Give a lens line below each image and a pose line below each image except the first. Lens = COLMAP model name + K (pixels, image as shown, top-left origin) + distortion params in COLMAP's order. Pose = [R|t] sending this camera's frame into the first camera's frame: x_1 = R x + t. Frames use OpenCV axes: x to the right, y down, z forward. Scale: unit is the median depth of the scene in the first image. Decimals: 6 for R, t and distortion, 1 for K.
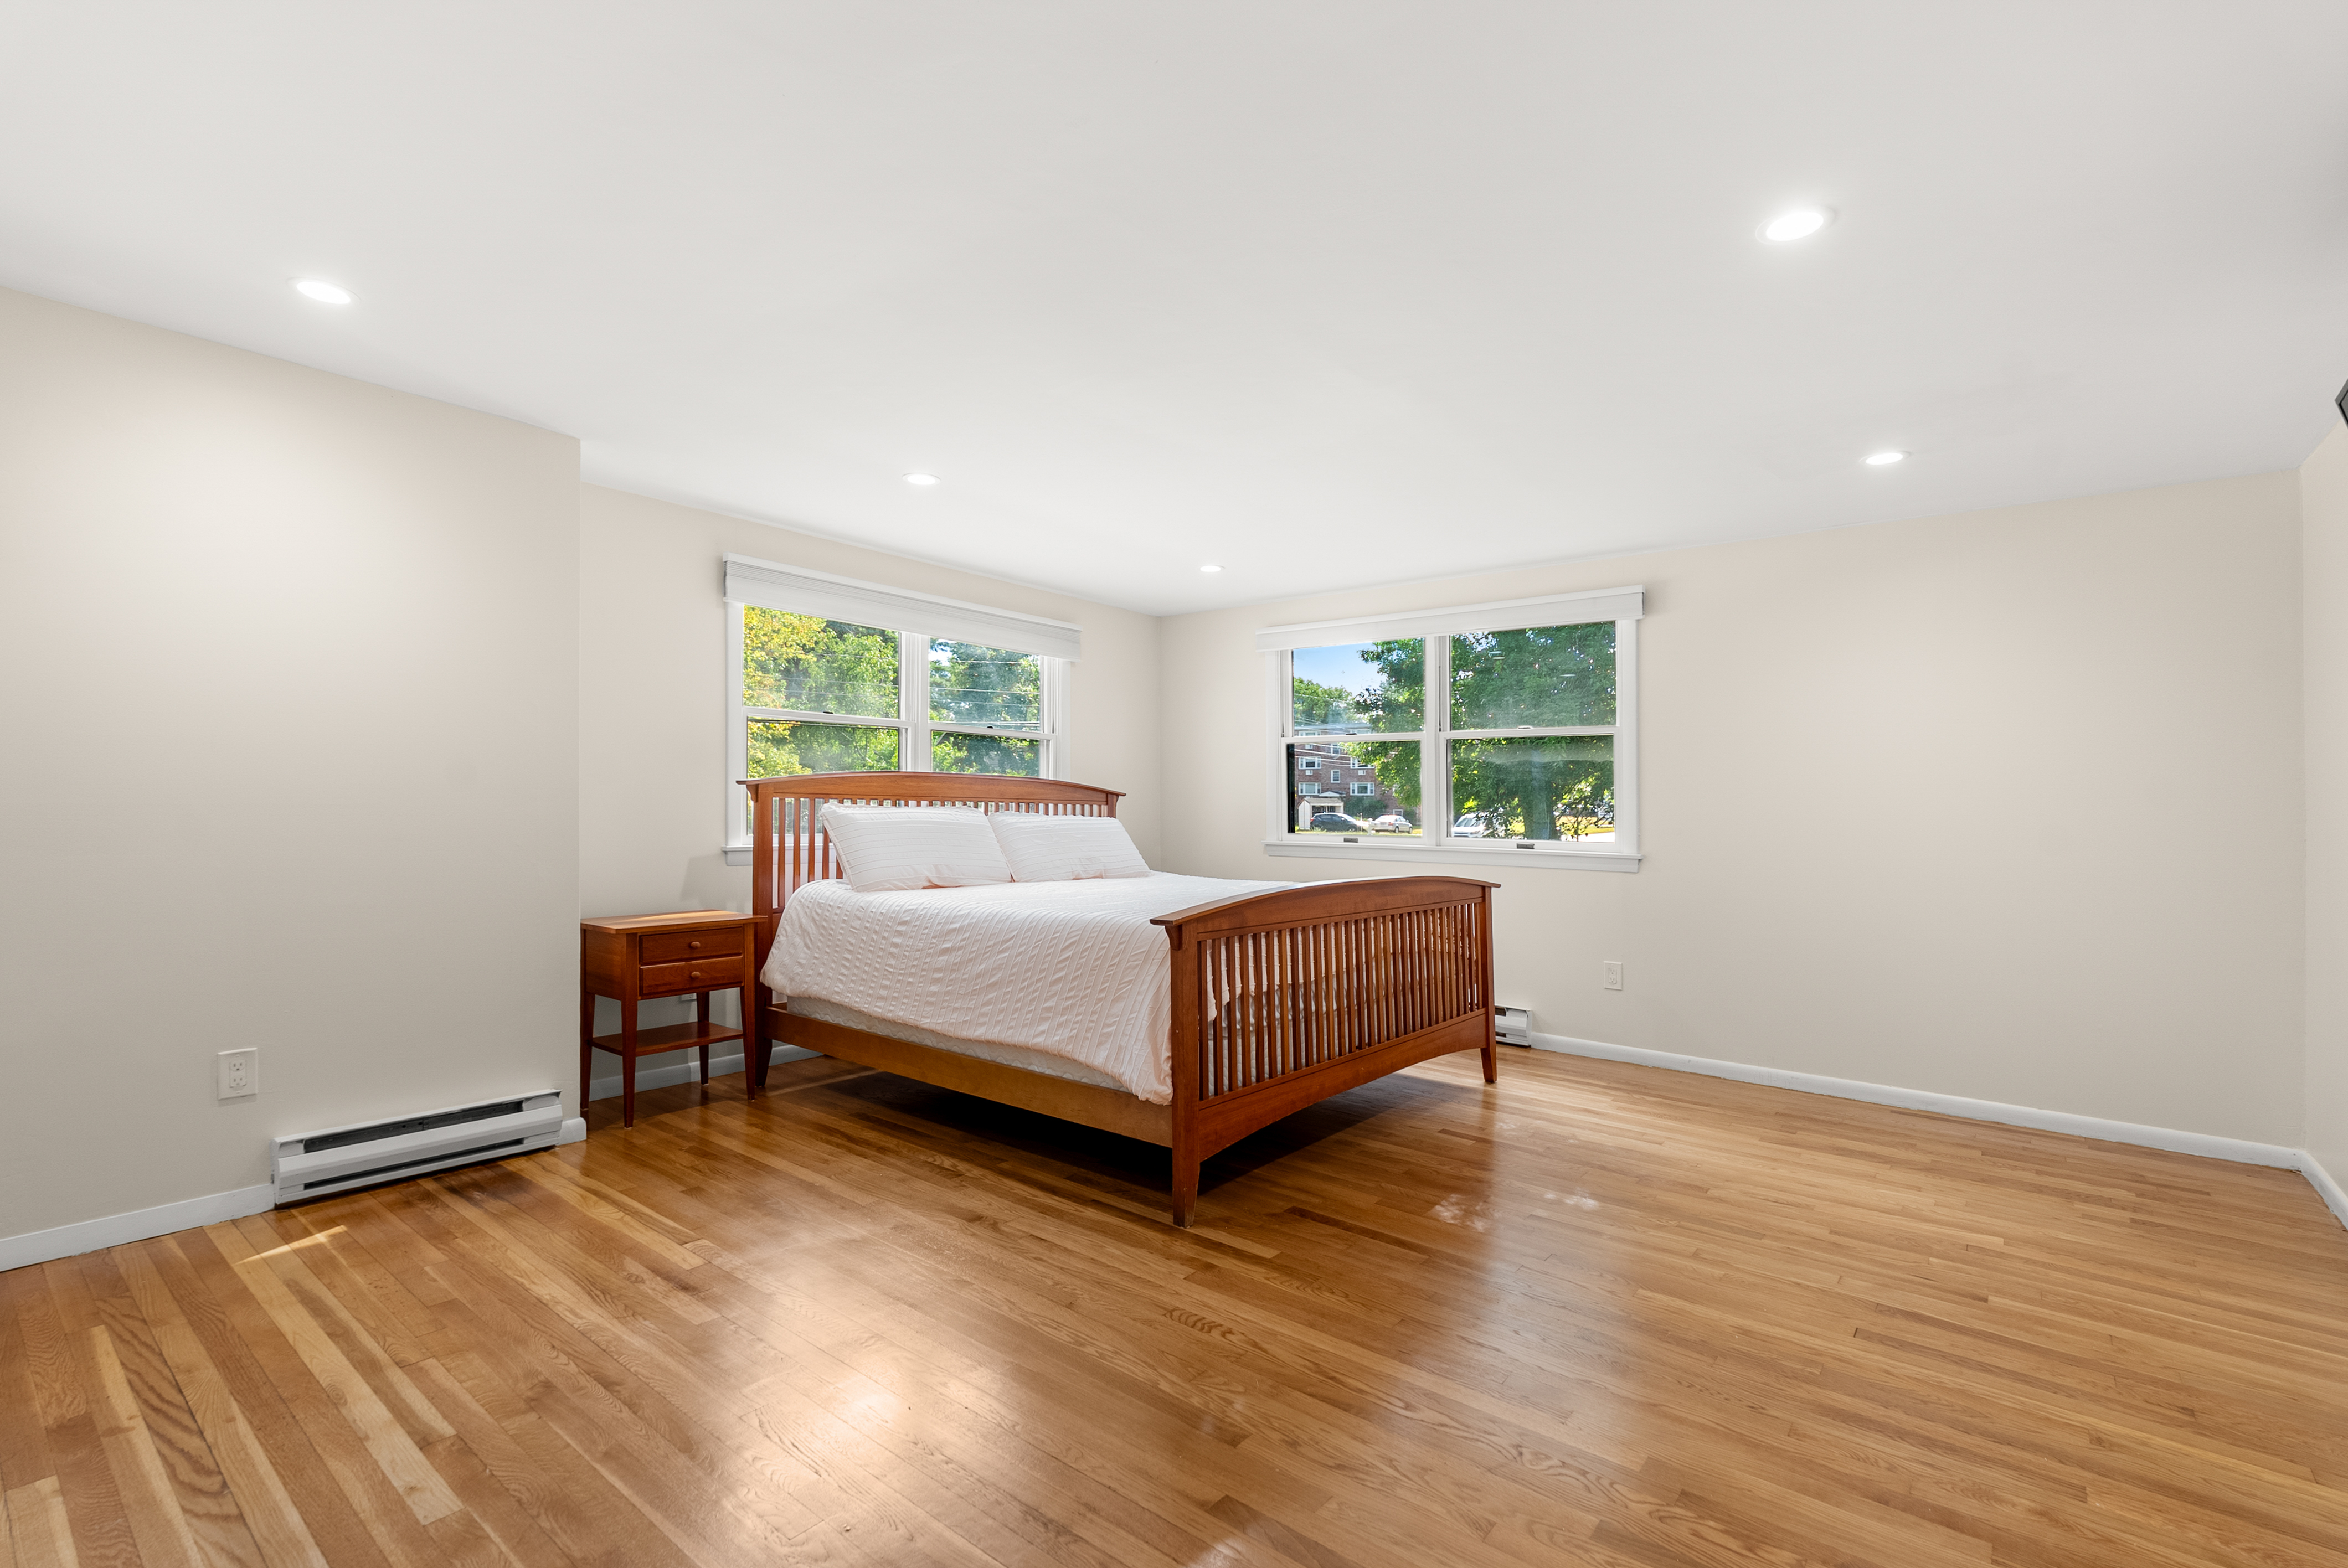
lens RADIAL K [[1047.1, 0, 1171.9], [0, 1047.1, 801.0], [0, 0, 1]] dist [-0.000260, -0.001107]
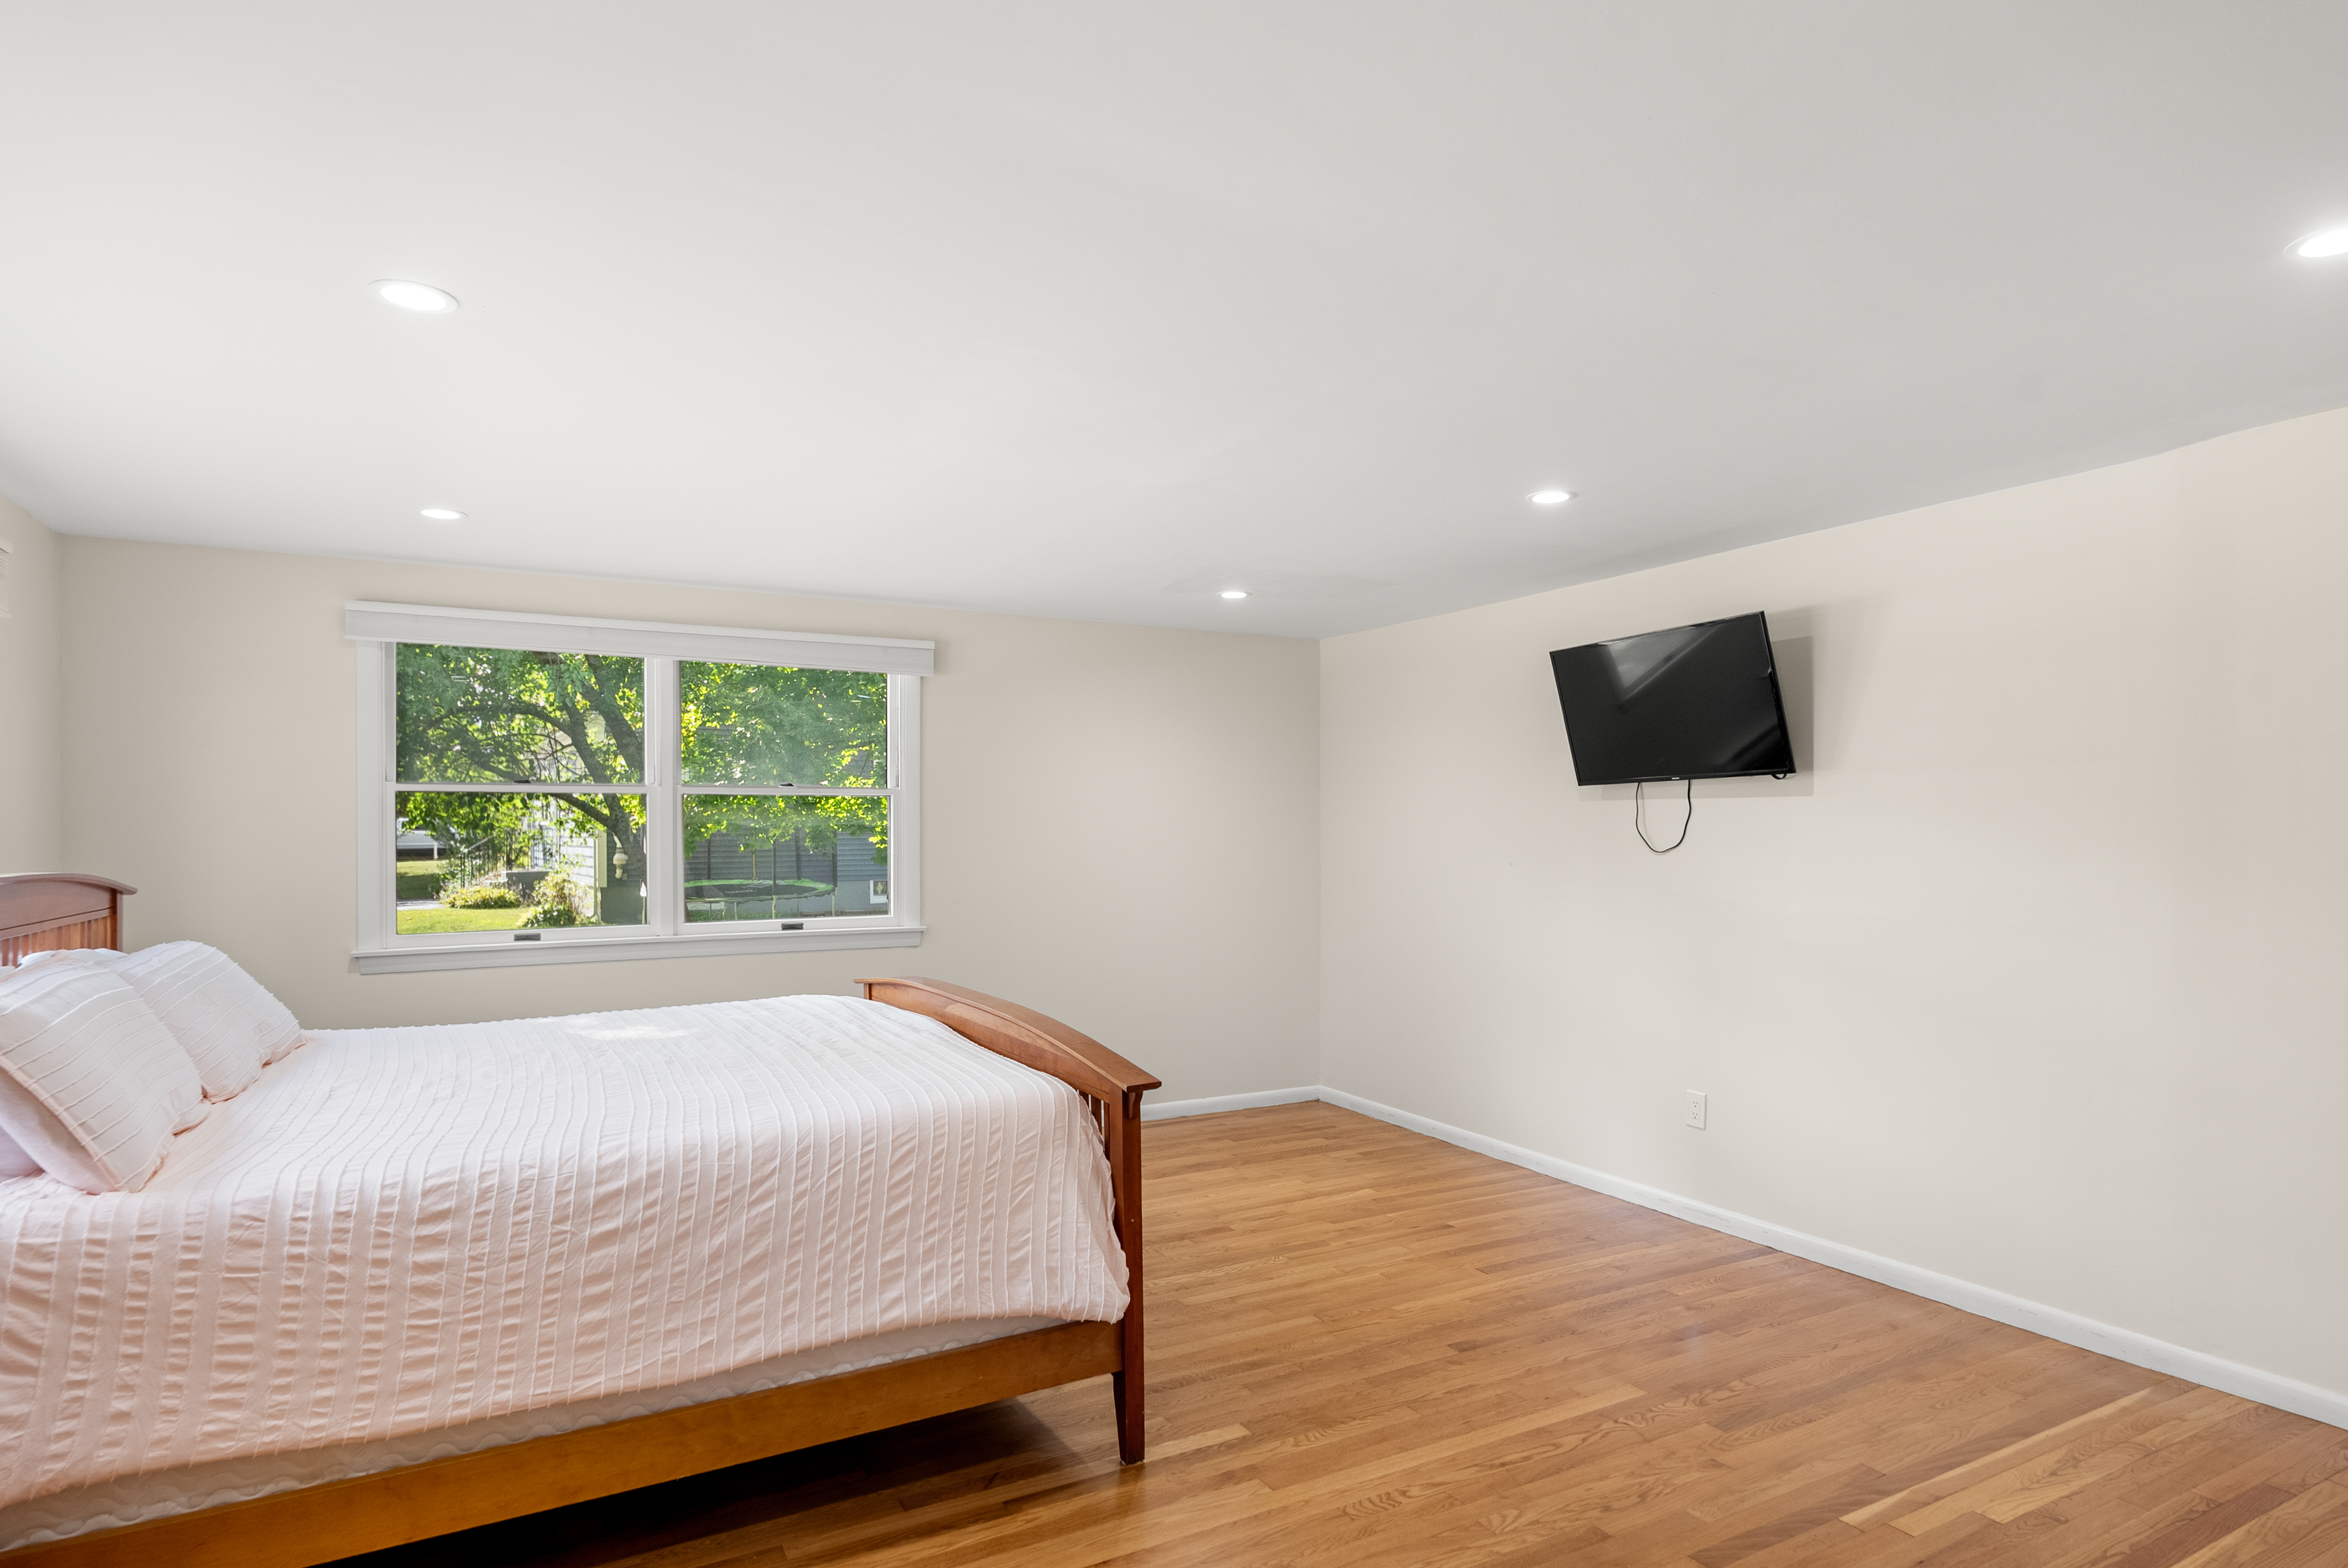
lens RADIAL K [[1264.6, 0, 1169.4], [0, 1264.6, 795.5], [0, 0, 1]] dist [-0.007574, 0.000277]
pose [[0.380754, 0.005761, 0.924659, -0.759187], [0.004927, 0.999954, -0.008259, -0.081211], [-0.924663, 0.007700, 0.380708, 0.528154]]
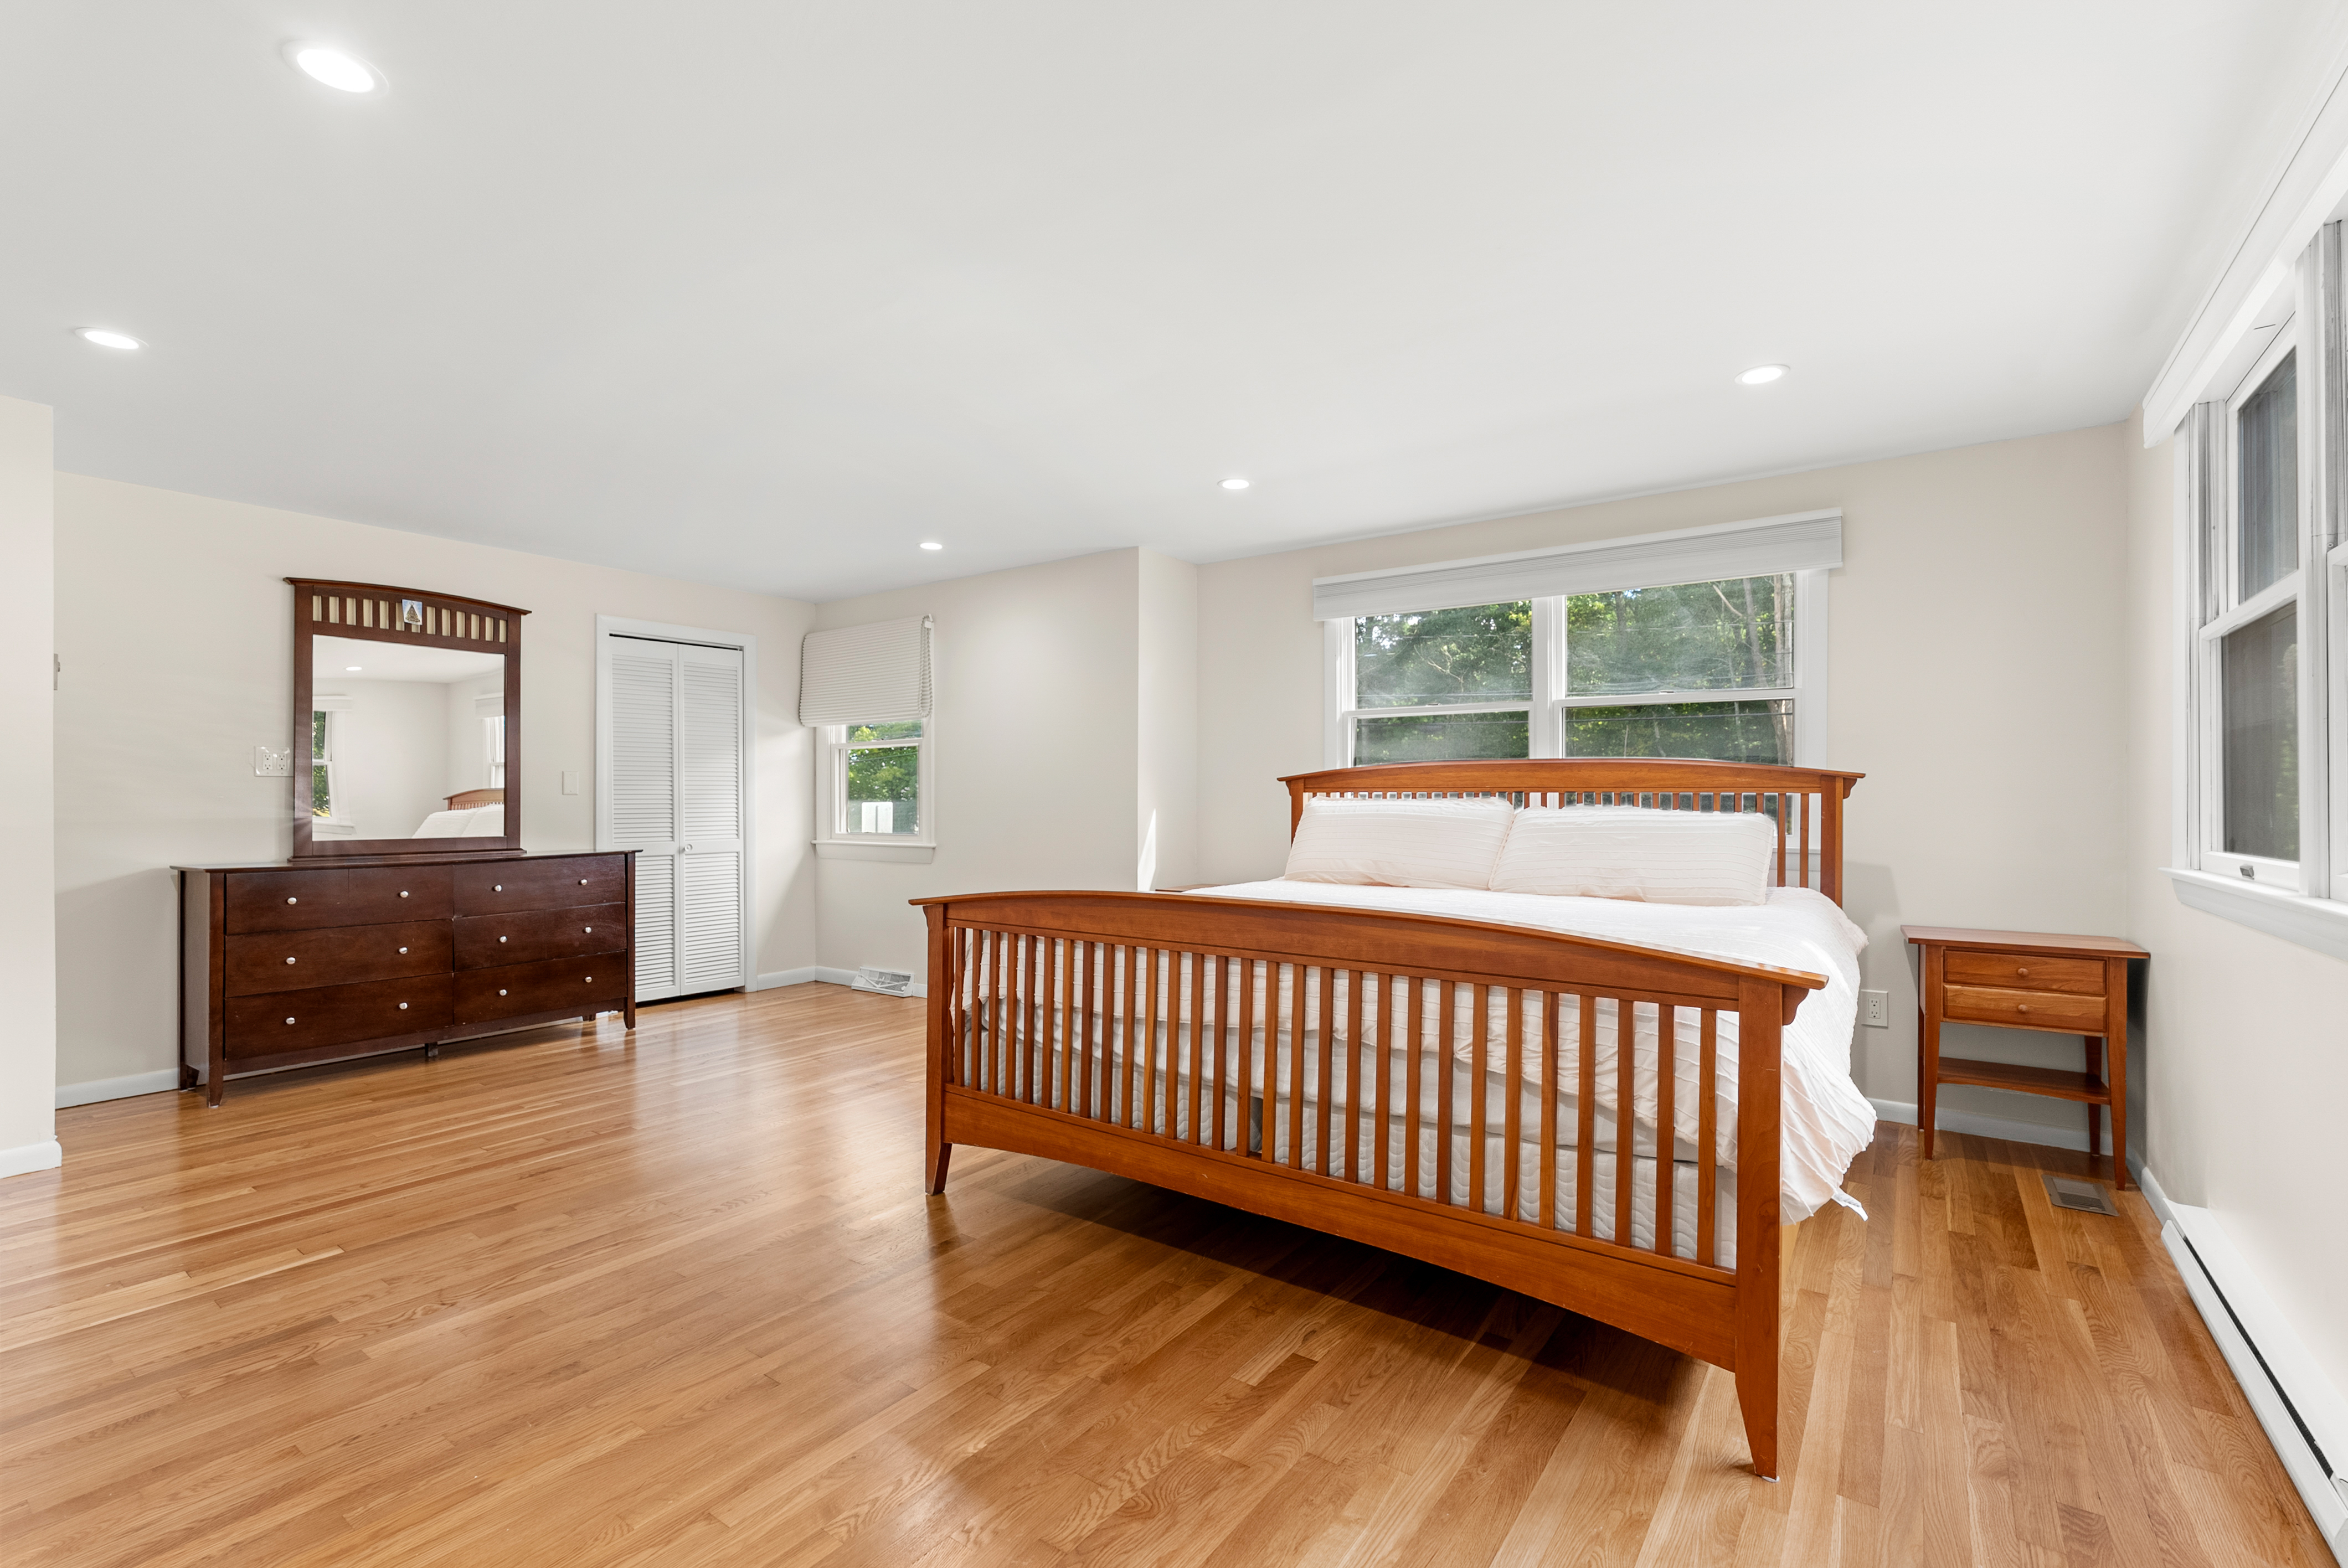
lens RADIAL K [[1047.1, 0, 1179.8], [0, 1047.1, 788.4], [0, 0, 1]] dist [-0.000260, -0.001107]
pose [[0.062427, -0.022485, -0.997796, 0.948500], [0.005823, 0.999737, -0.022165, 0.021856], [0.998033, -0.004427, 0.062541, 1.035311]]
